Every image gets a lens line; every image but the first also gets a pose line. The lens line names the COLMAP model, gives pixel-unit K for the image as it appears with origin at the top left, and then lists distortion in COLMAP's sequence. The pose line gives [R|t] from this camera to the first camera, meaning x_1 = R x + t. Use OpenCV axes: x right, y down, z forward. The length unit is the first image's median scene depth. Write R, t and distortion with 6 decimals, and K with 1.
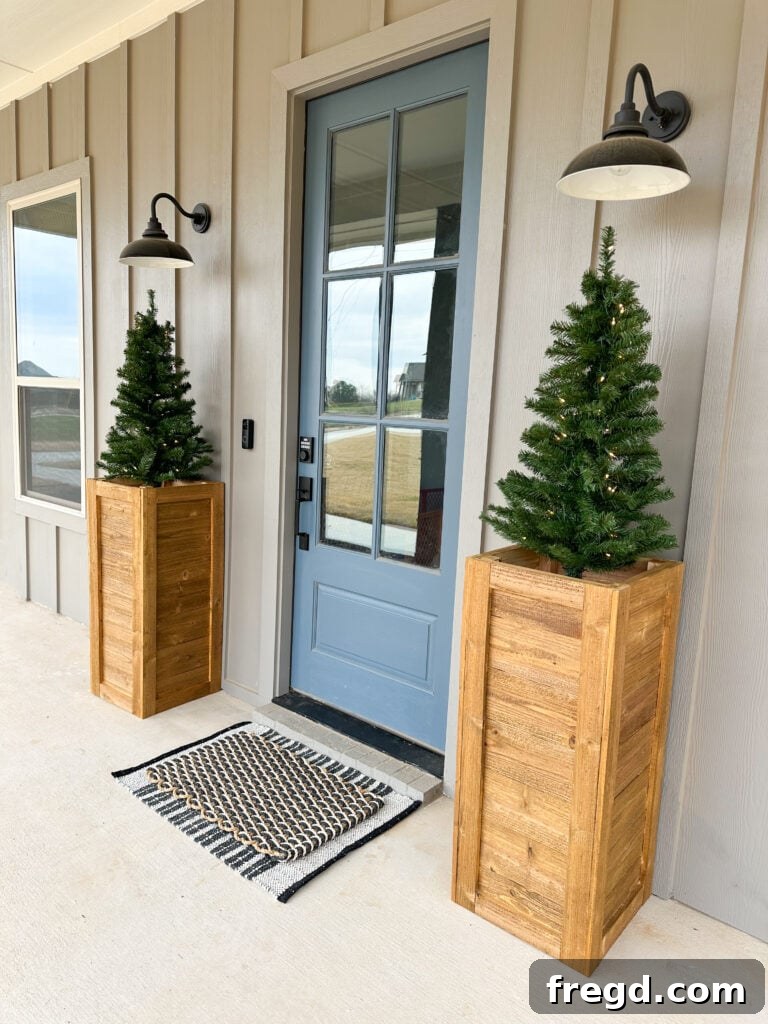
lens RADIAL K [[728.3, 0, 385.4], [0, 728.3, 508.6], [0, 0, 1]] dist [0.028777, -0.033681]
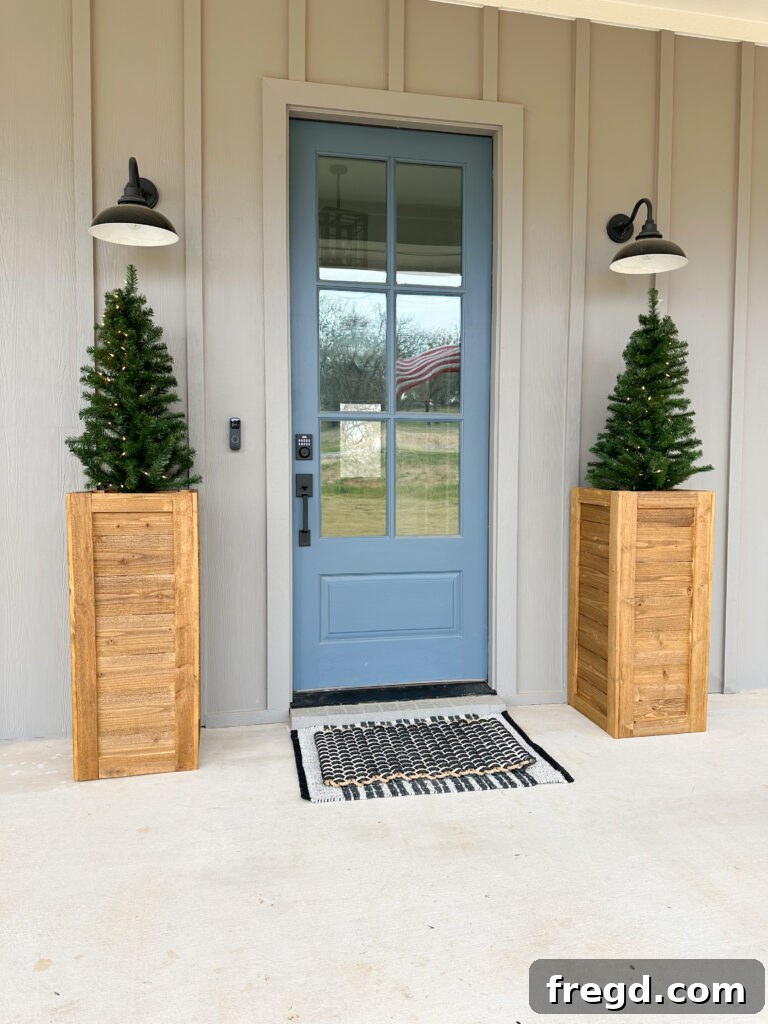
lens RADIAL K [[728.3, 0, 392.9], [0, 728.3, 507.1], [0, 0, 1]] dist [0.028777, -0.033681]
pose [[0.609968, -0.081752, 0.788198, -0.957955], [0.140313, 0.990090, -0.005893, 0.030090], [-0.779905, 0.114189, 0.615394, 0.315755]]
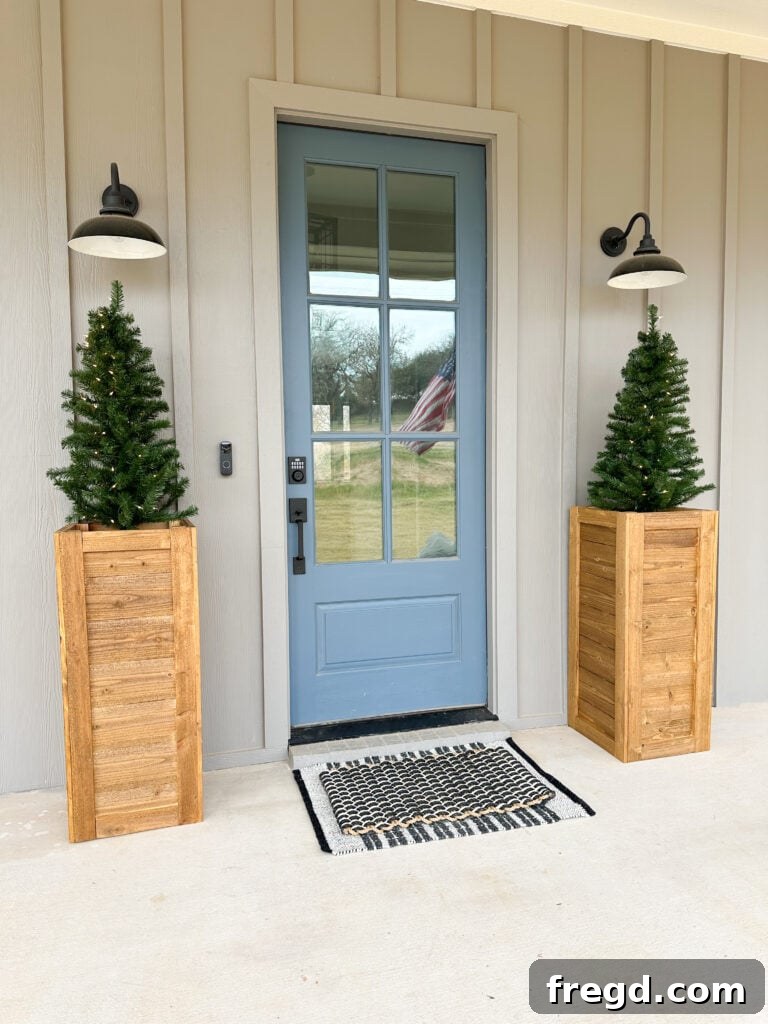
lens RADIAL K [[728.3, 0, 387.5], [0, 728.3, 512.8], [0, 0, 1]] dist [0.028777, -0.033681]
pose [[0.542908, -0.103369, 0.833406, -0.973347], [0.158193, 0.987218, 0.019395, -0.027659], [-0.824758, 0.121309, 0.552321, 0.414891]]
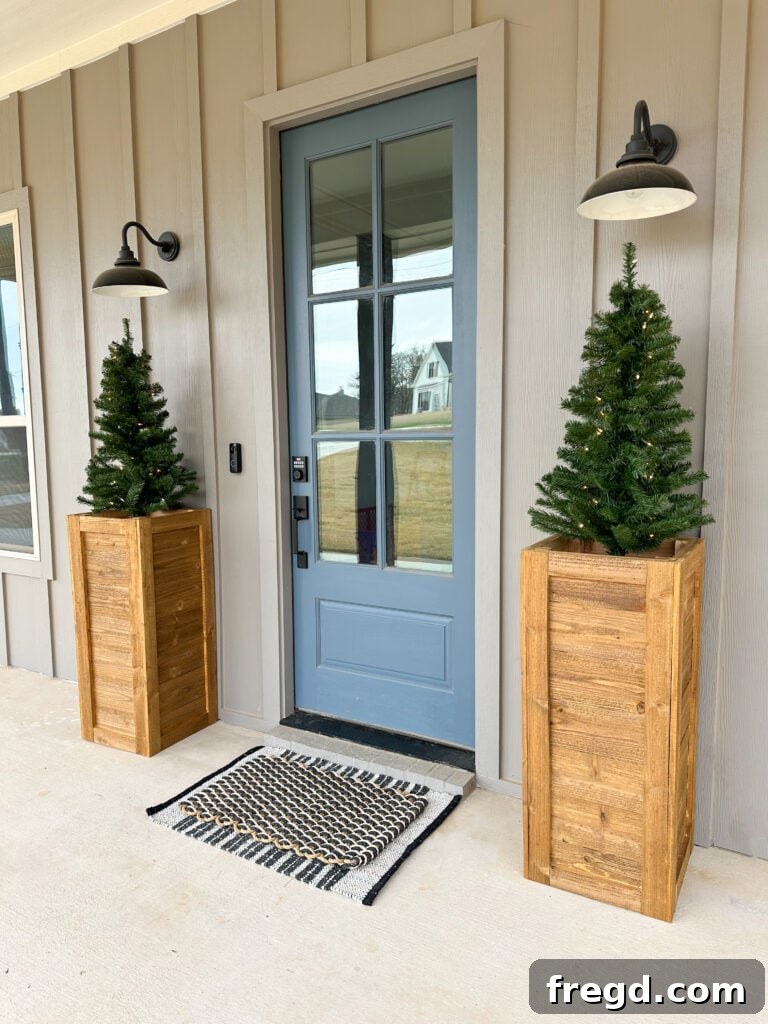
lens RADIAL K [[728.3, 0, 382.7], [0, 728.3, 513.4], [0, 0, 1]] dist [0.028777, -0.033681]
pose [[0.983969, -0.075928, 0.161368, -0.184043], [0.080872, 0.996429, -0.024286, 0.016262], [-0.158948, 0.036947, 0.986595, -0.020210]]
